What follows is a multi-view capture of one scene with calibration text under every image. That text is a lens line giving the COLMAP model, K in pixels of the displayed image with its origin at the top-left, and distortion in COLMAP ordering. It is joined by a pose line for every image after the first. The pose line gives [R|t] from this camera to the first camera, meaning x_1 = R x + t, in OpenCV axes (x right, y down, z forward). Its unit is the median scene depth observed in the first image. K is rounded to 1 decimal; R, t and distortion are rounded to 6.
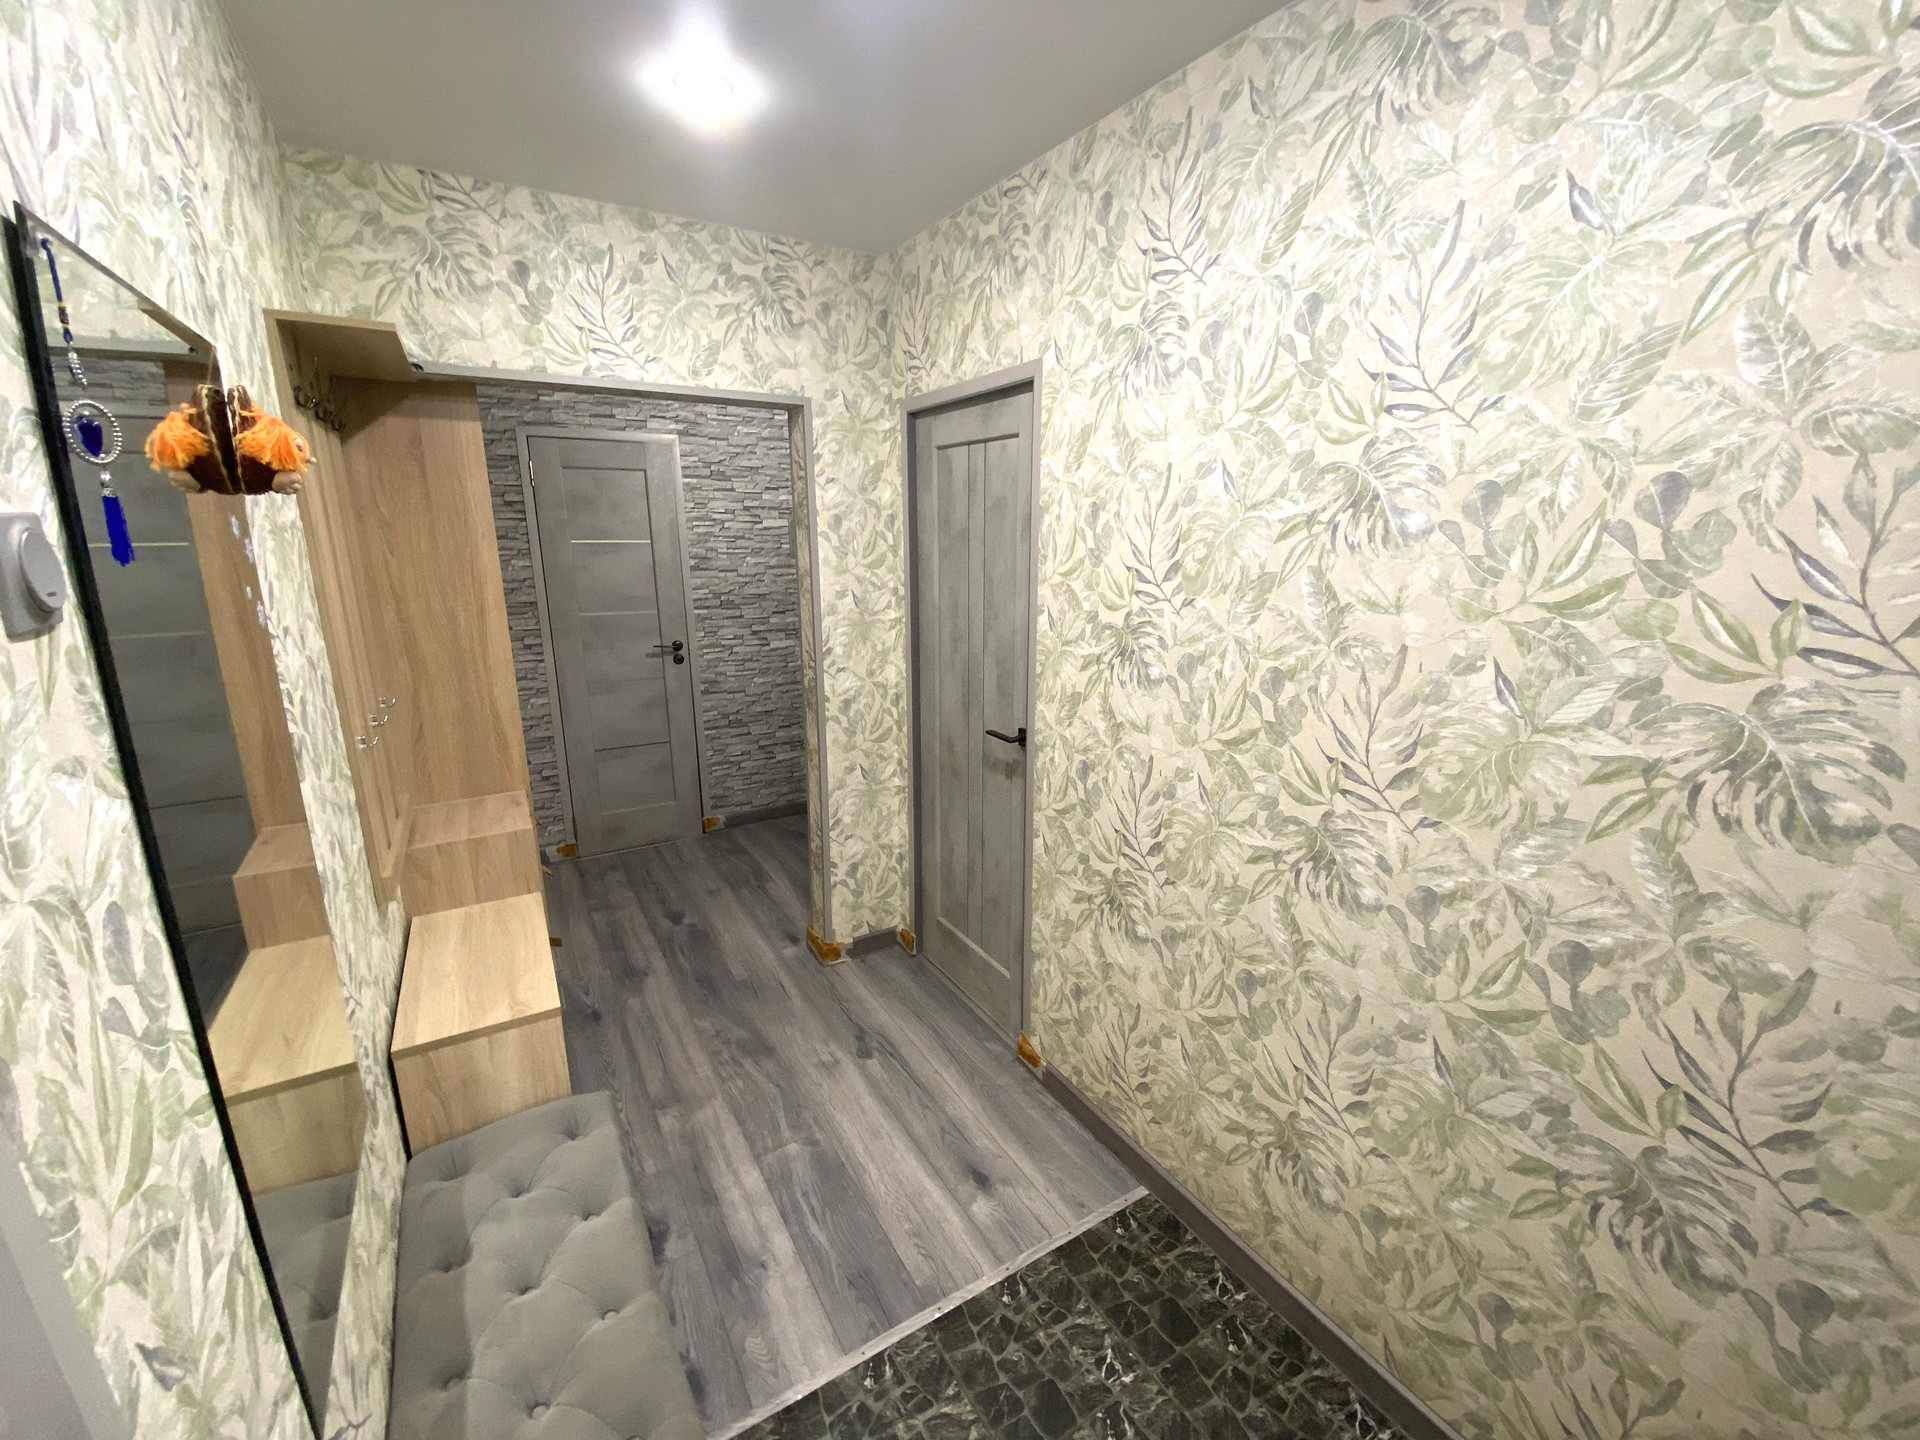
lens RADIAL K [[778.5, 0, 951.1], [0, 778.5, 717.2], [0, 0, 1]] dist [0.018201, -0.018364]
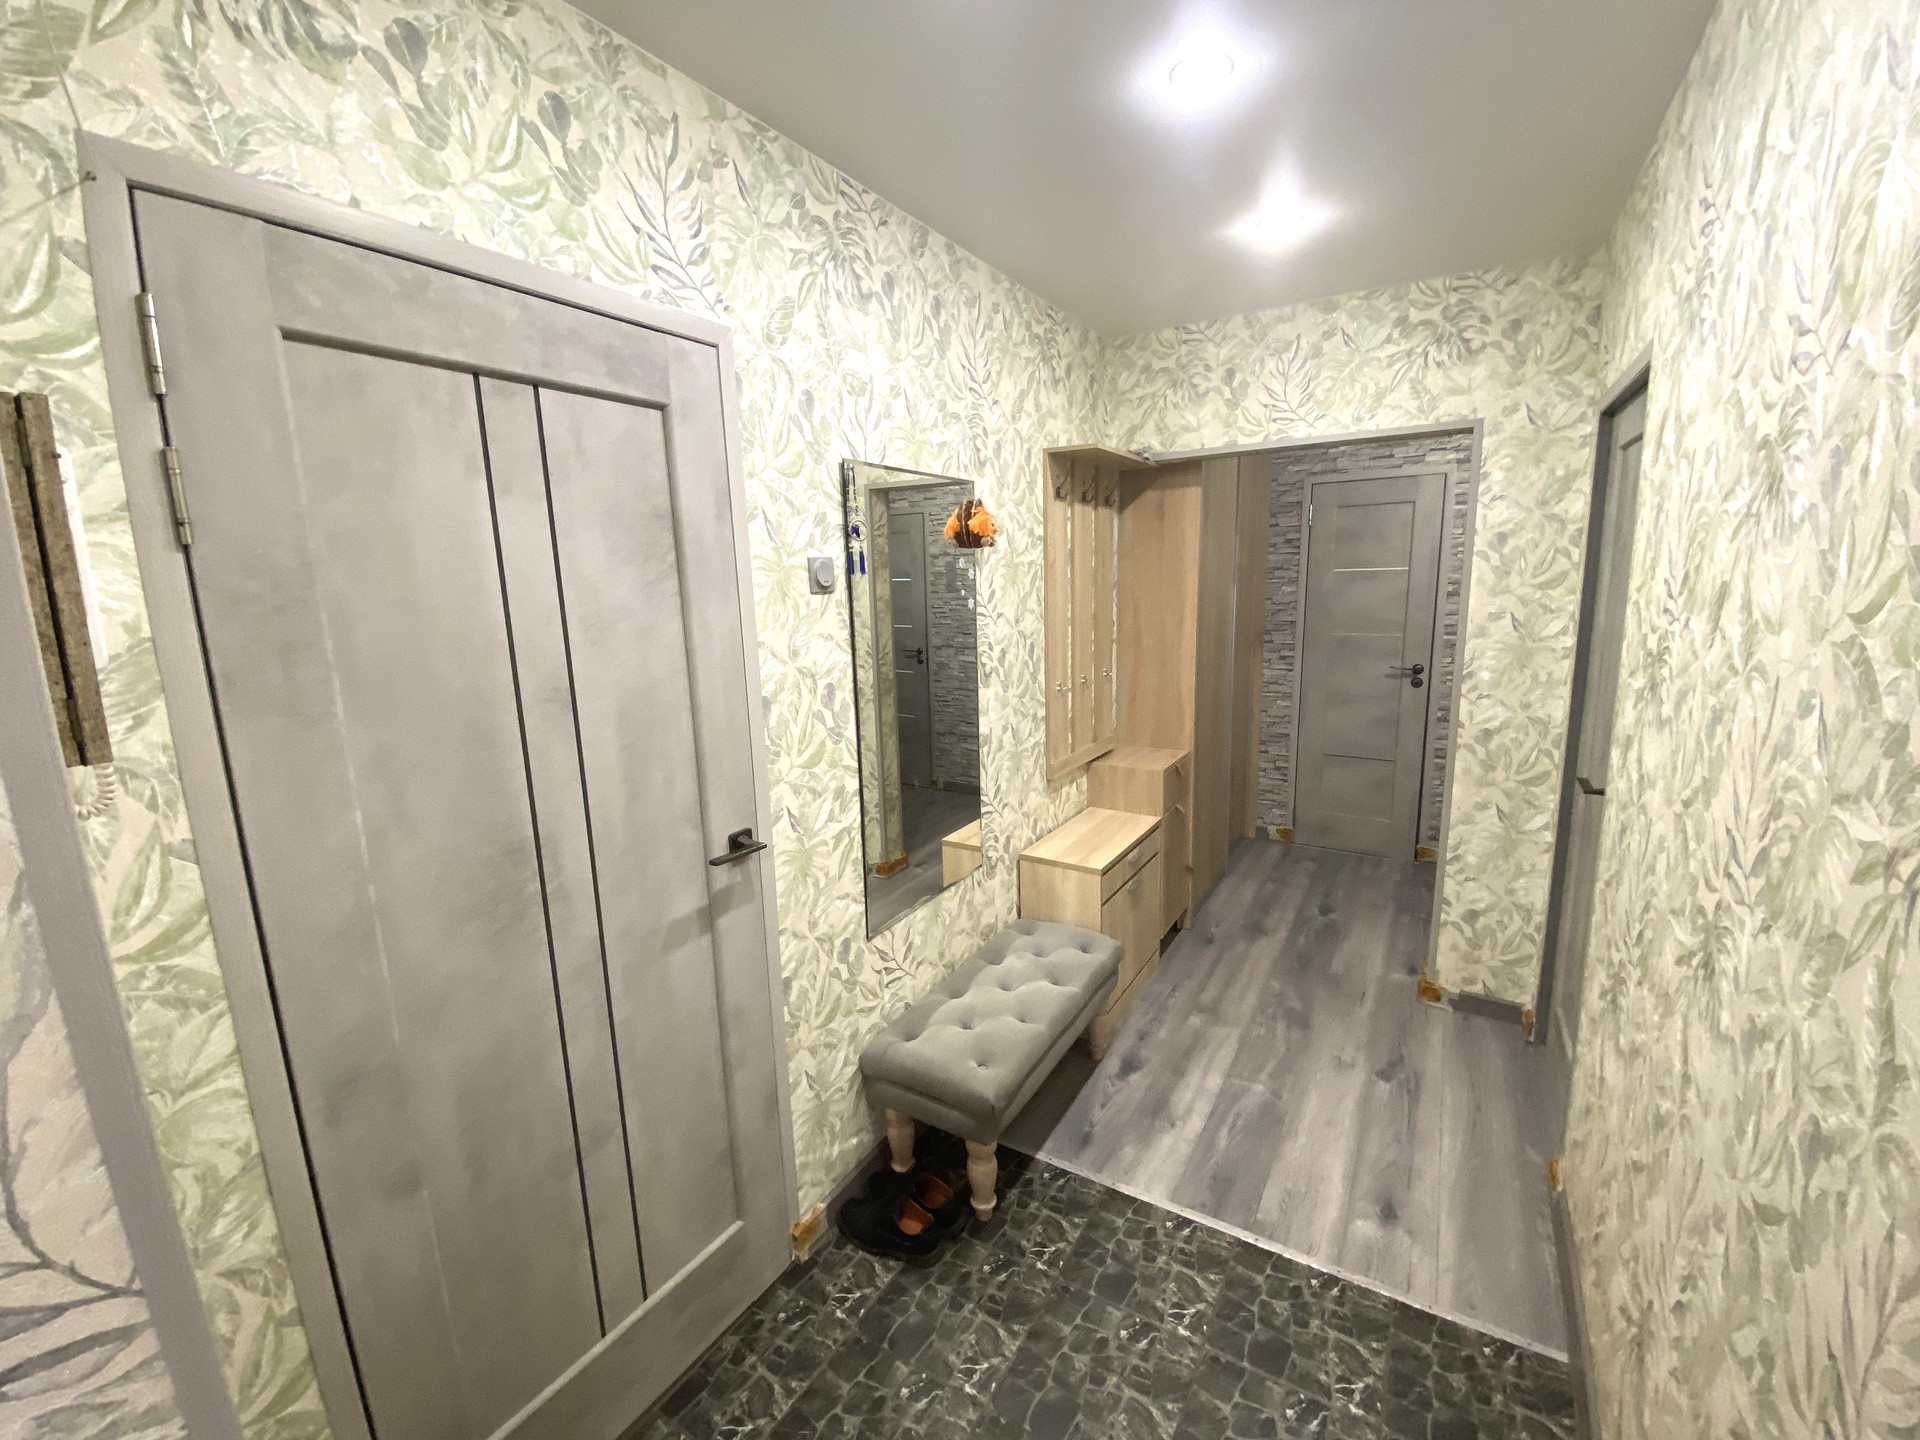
lens RADIAL K [[778.5, 0, 957.4], [0, 778.5, 716.7], [0, 0, 1]] dist [0.018201, -0.018364]
pose [[0.453251, 0.143127, -0.879817, 0.460431], [-0.182284, 0.981049, 0.065689, 0.018909], [0.872546, 0.130603, 0.470751, 0.001823]]
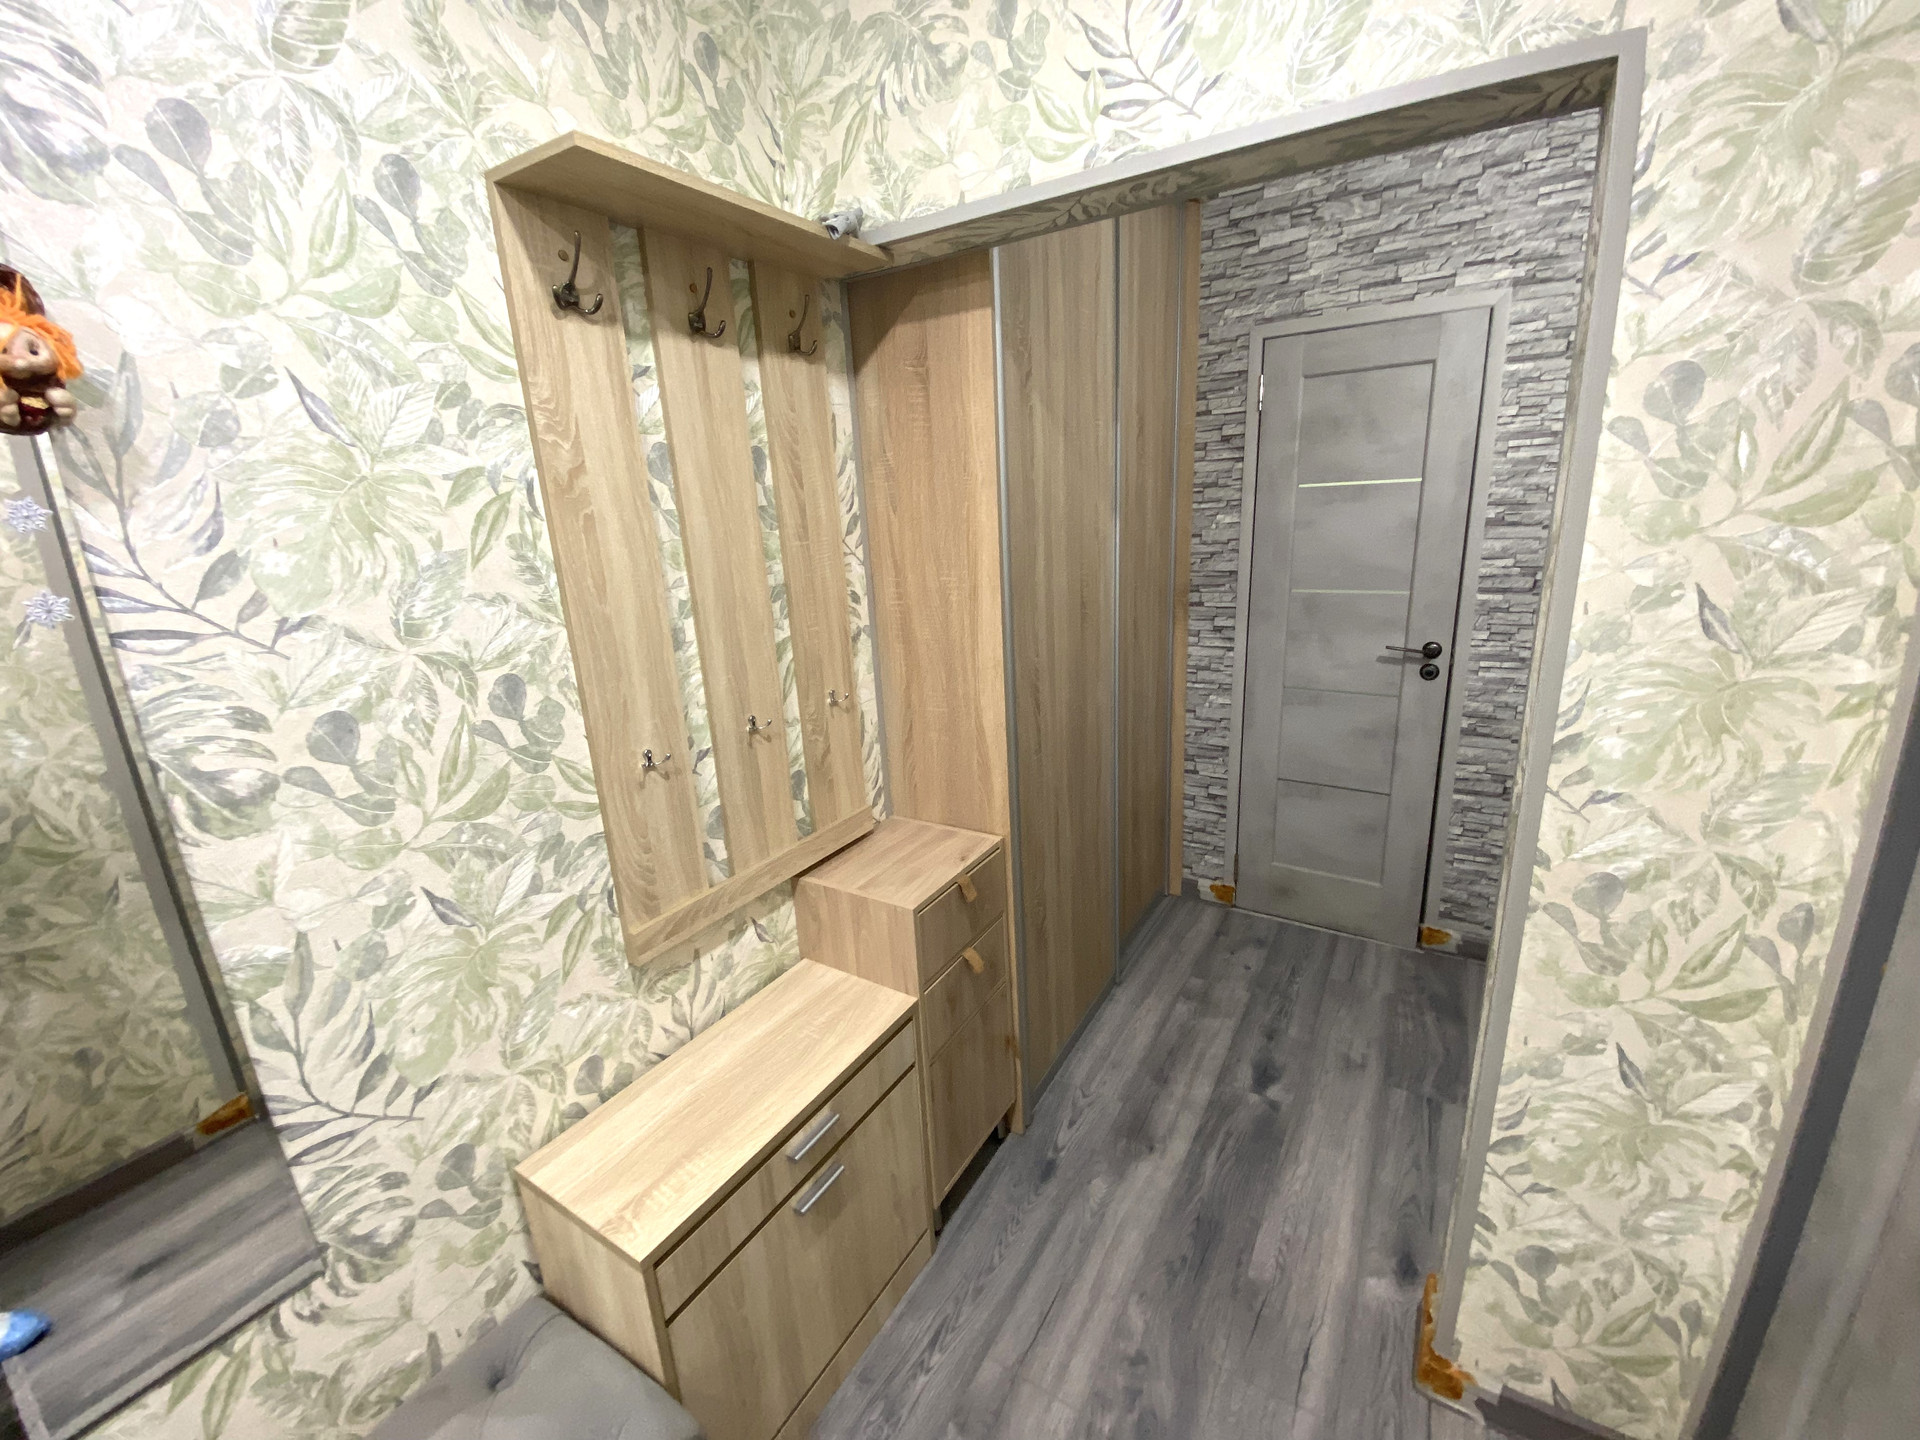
lens RADIAL K [[778.5, 0, 963.9], [0, 778.5, 717.9], [0, 0, 1]] dist [0.018201, -0.018364]
pose [[0.460646, 0.210389, -0.862289, 0.035962], [-0.159561, 0.975303, 0.152724, -0.121553], [0.873124, 0.067236, 0.482839, 0.620729]]
